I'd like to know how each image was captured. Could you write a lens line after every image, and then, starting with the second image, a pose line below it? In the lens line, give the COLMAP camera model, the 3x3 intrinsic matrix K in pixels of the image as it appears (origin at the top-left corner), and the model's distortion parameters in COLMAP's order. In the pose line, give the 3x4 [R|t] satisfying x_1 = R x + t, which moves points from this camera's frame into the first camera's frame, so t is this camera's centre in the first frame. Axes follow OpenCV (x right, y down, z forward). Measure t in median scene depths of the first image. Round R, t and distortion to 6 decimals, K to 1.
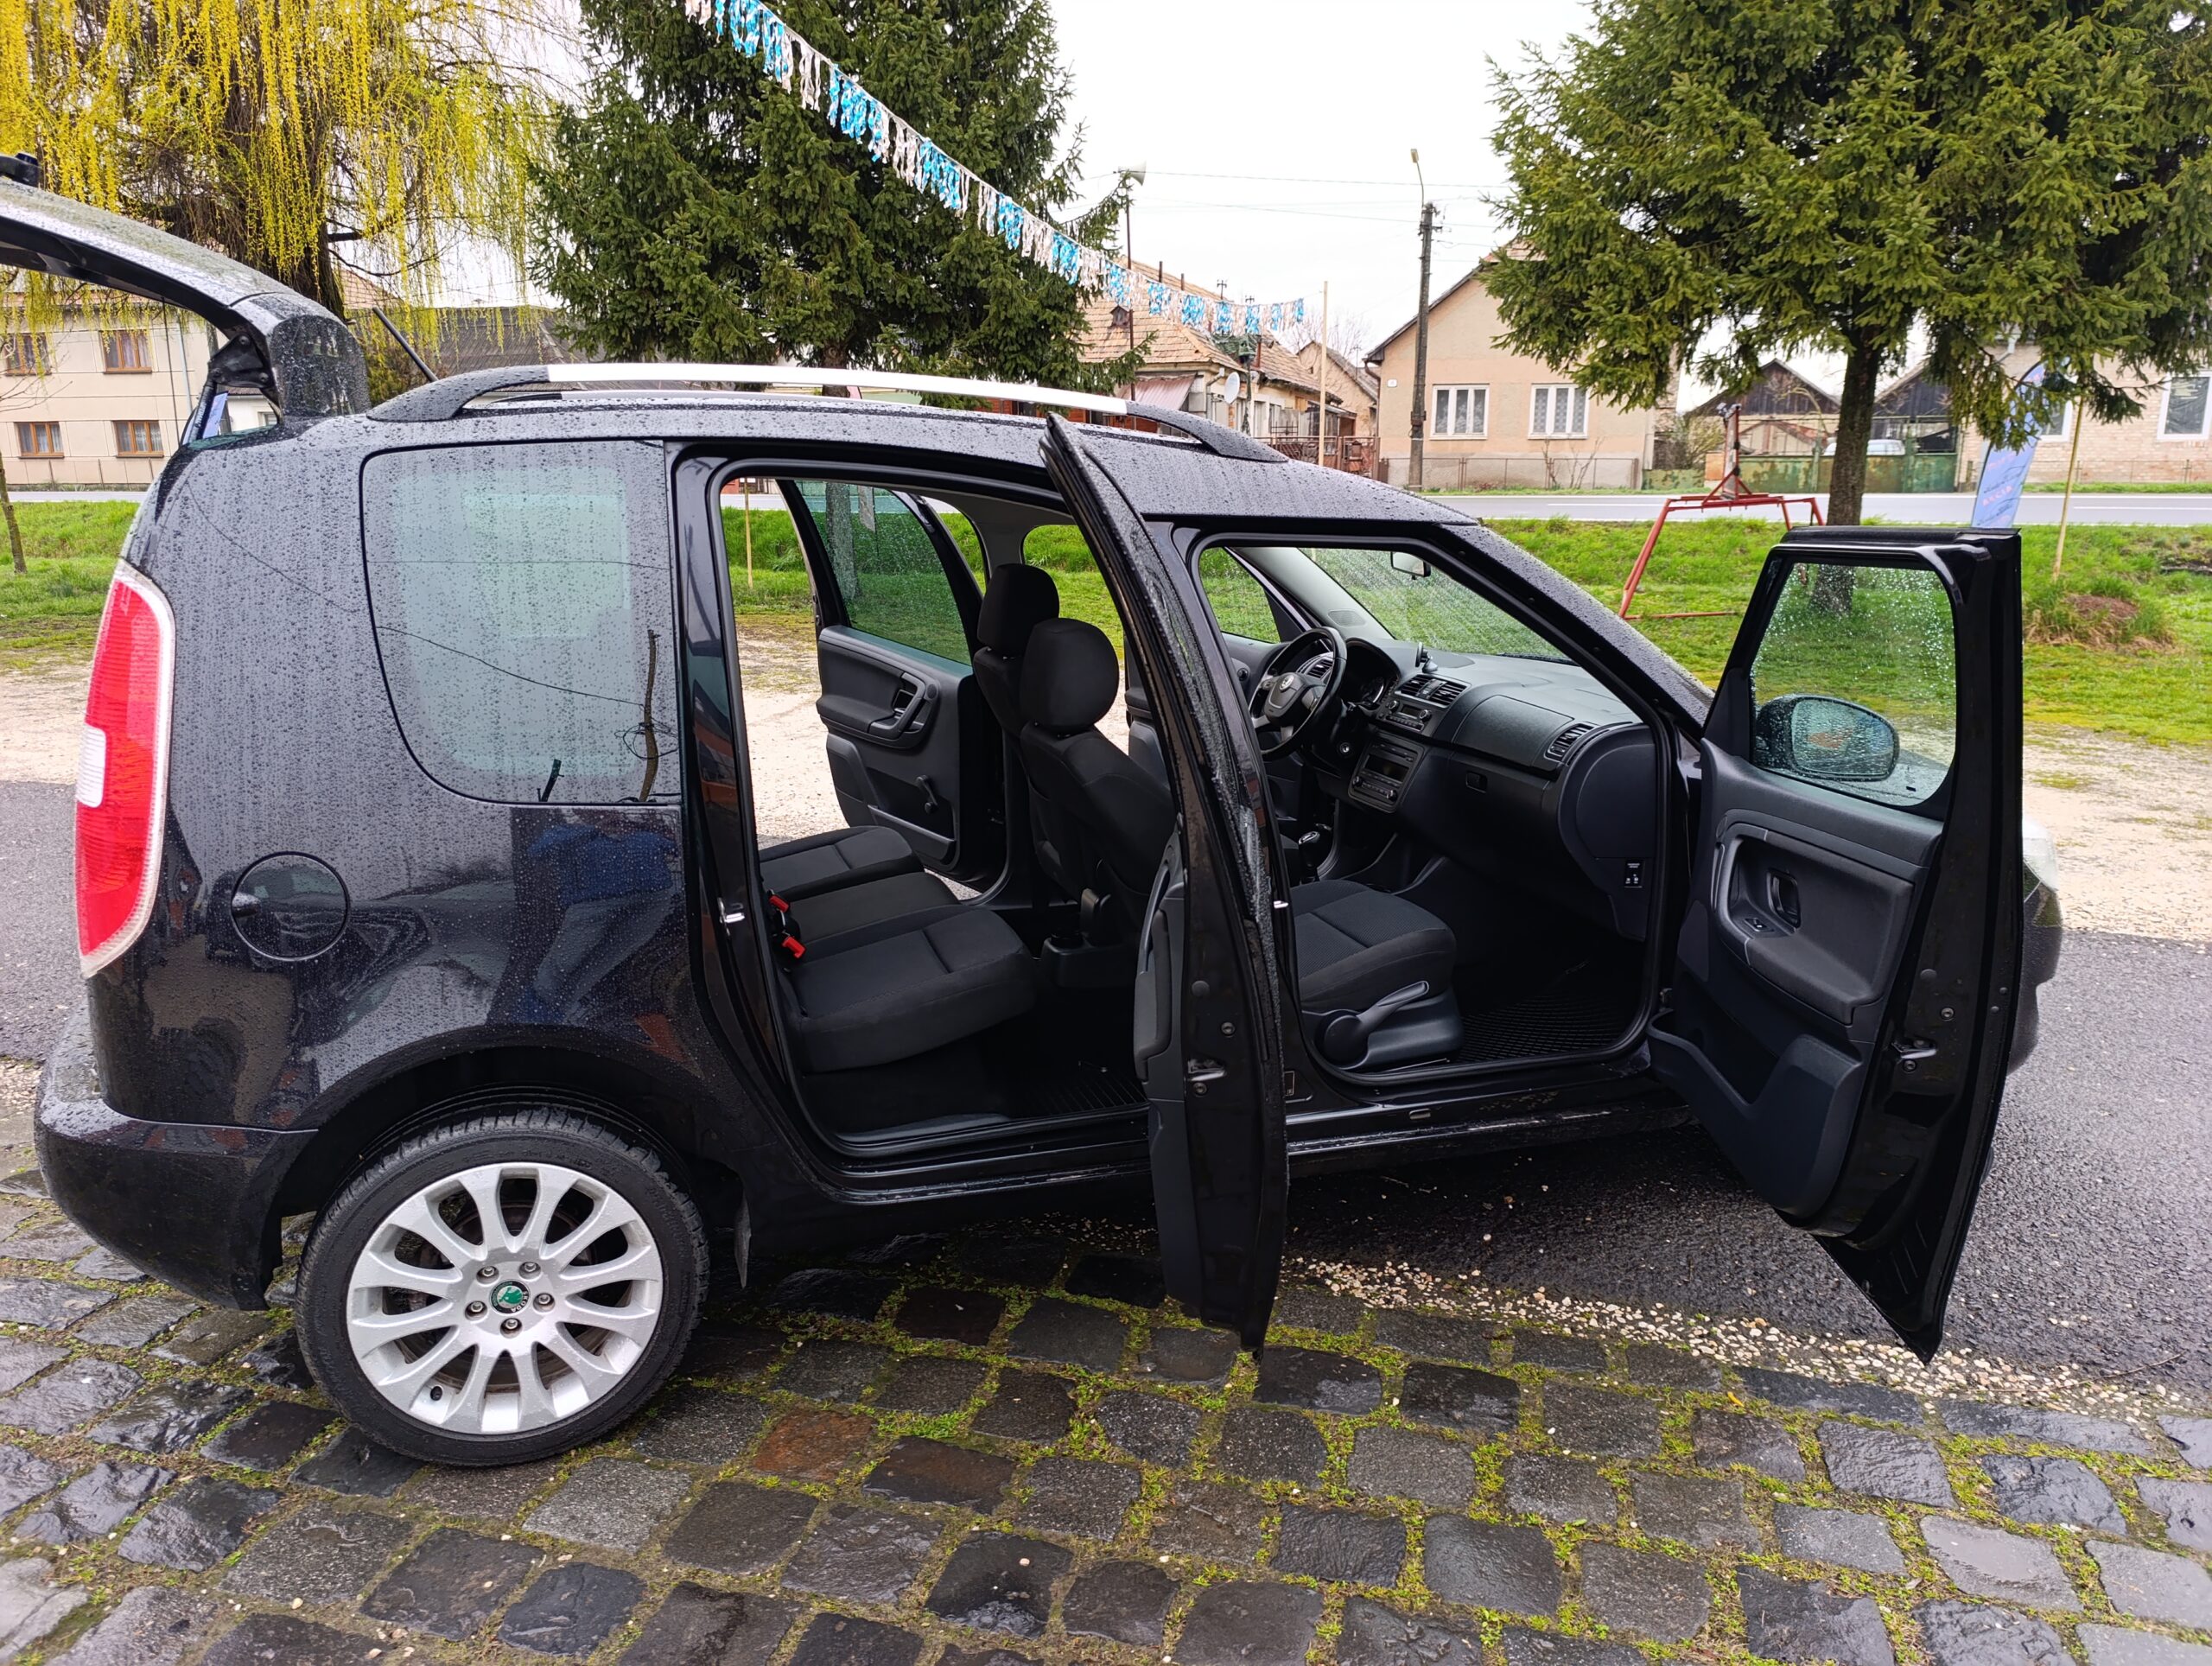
lens RADIAL K [[1504.7, 0, 1119.6], [0, 1504.7, 819.5], [0, 0, 1]] dist [0.012792, -0.022409]
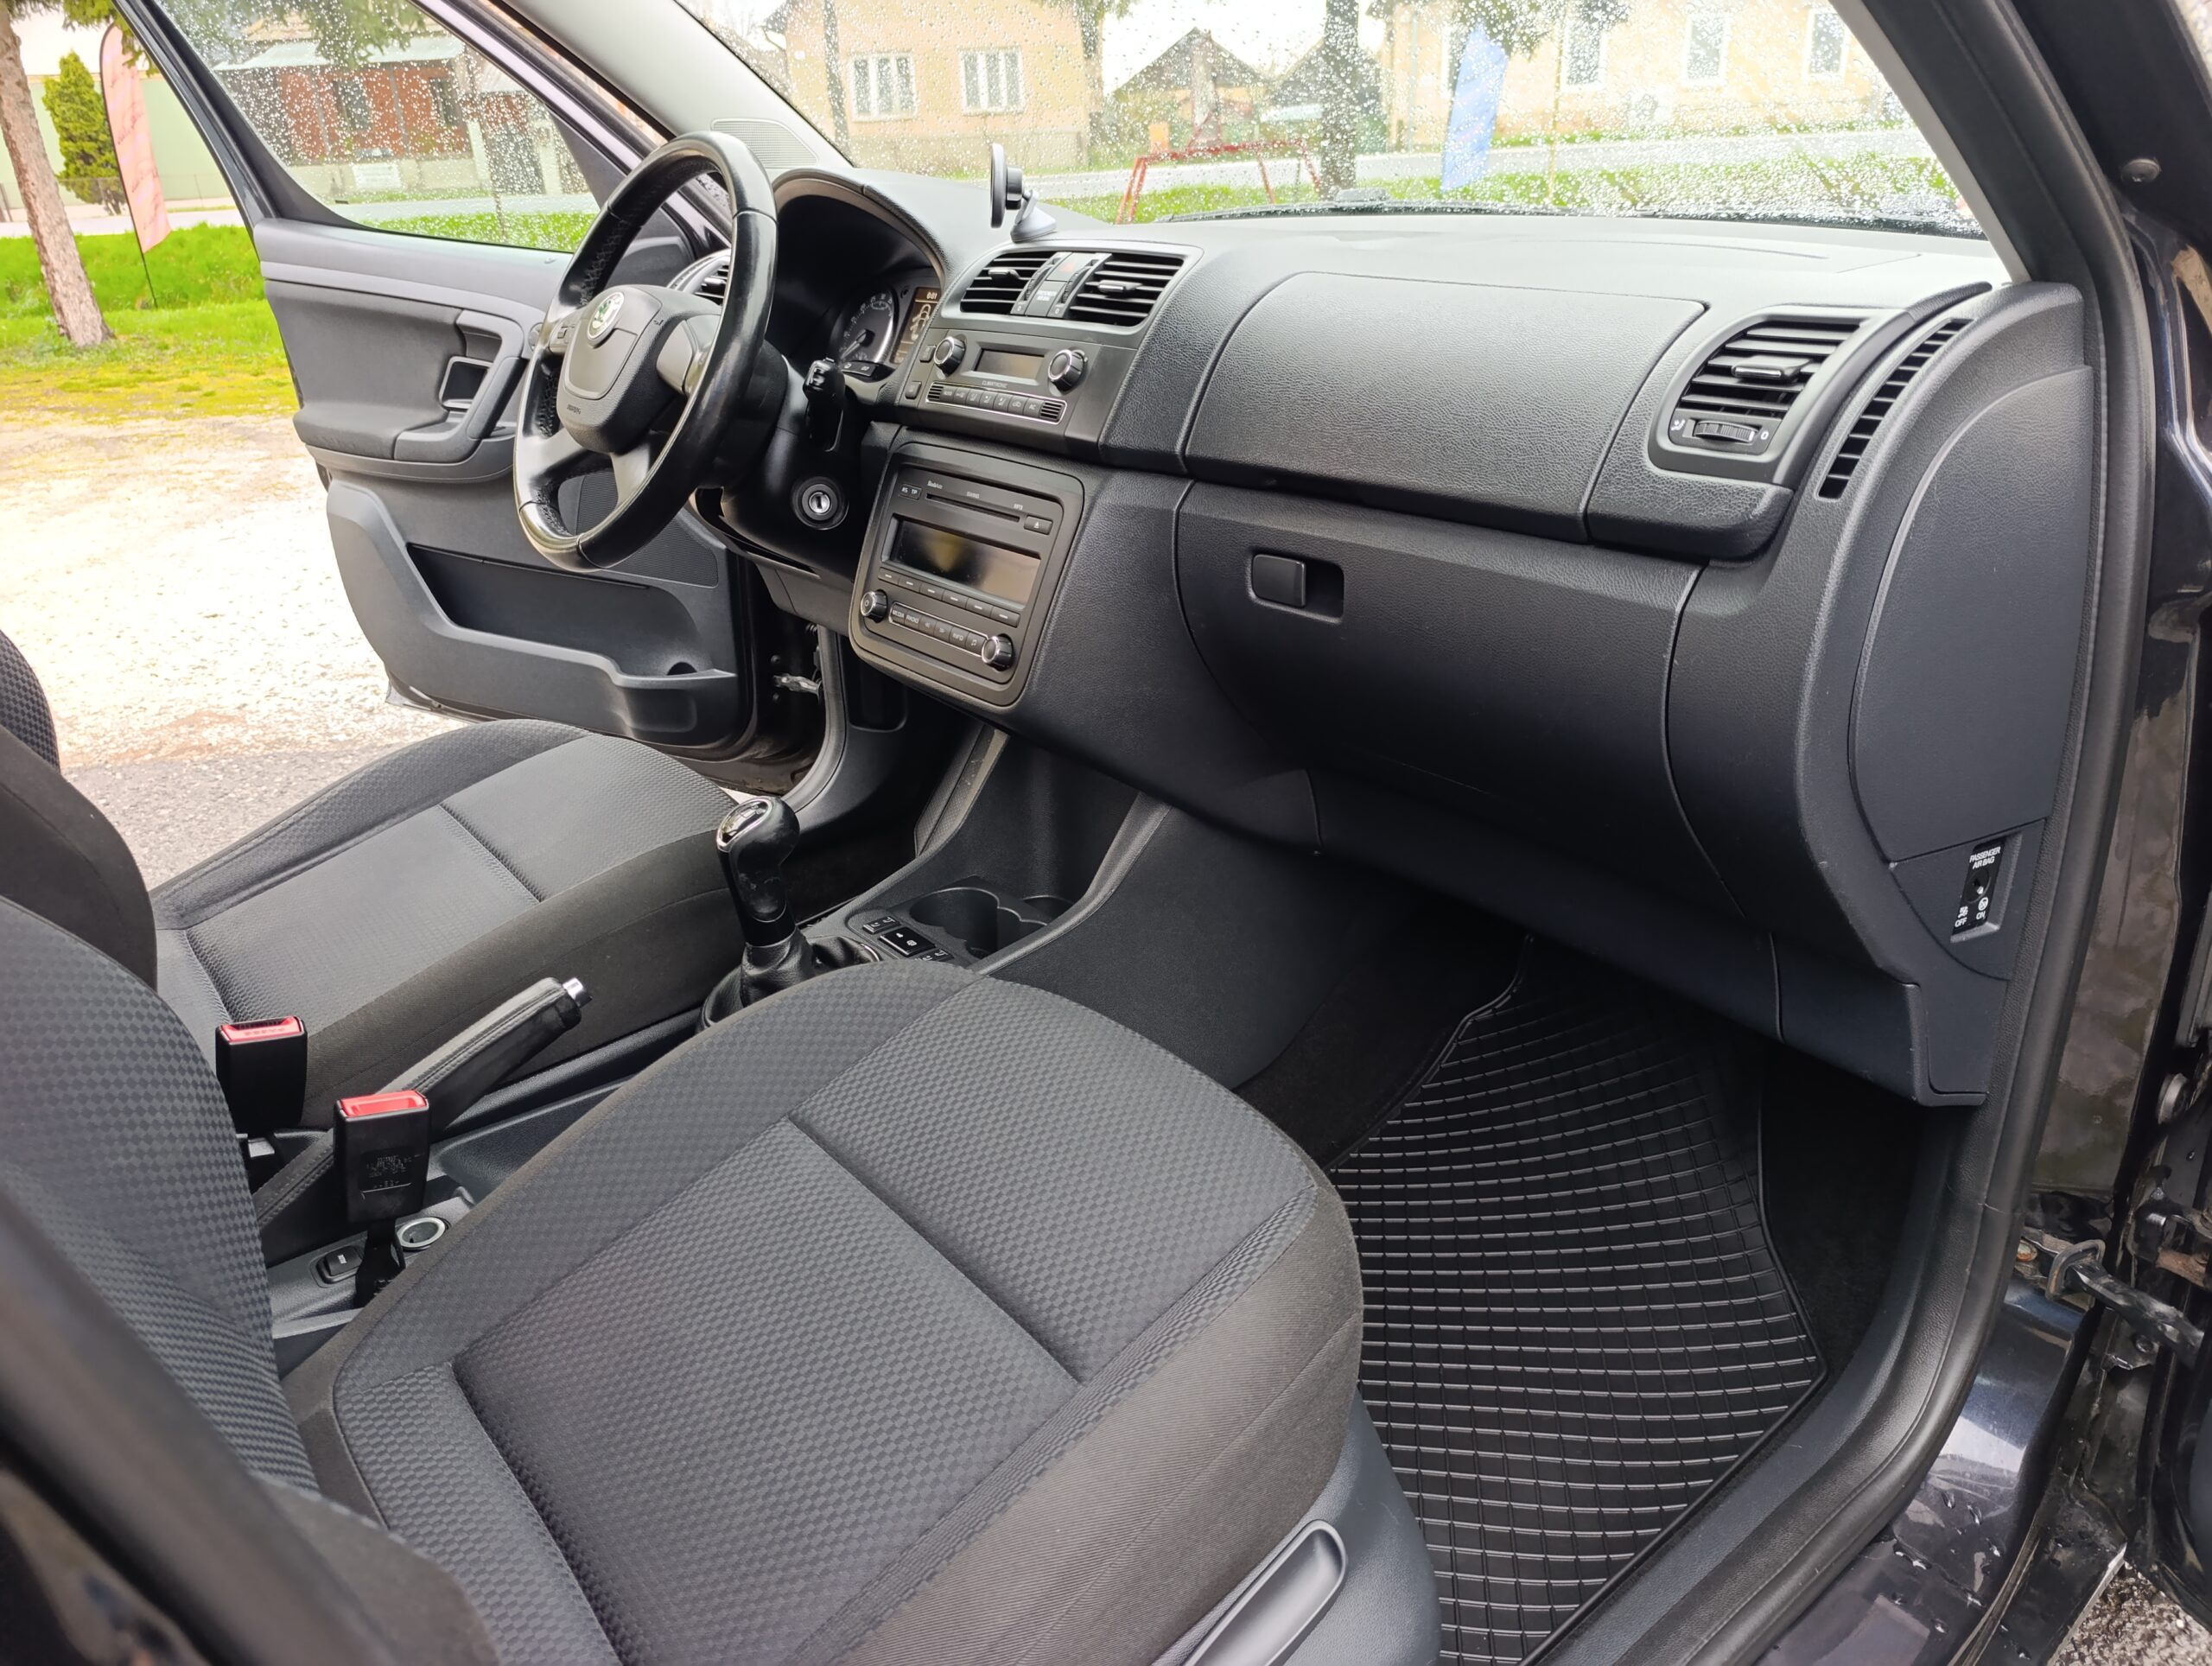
lens RADIAL K [[1504.7, 0, 1117.7], [0, 1504.7, 824.1], [0, 0, 1]] dist [0.012792, -0.022409]
pose [[0.937200, -0.174713, 0.301881, 0.068657], [0.118050, 0.973309, 0.196811, -0.024870], [-0.328209, -0.148814, 0.932809, 0.453152]]
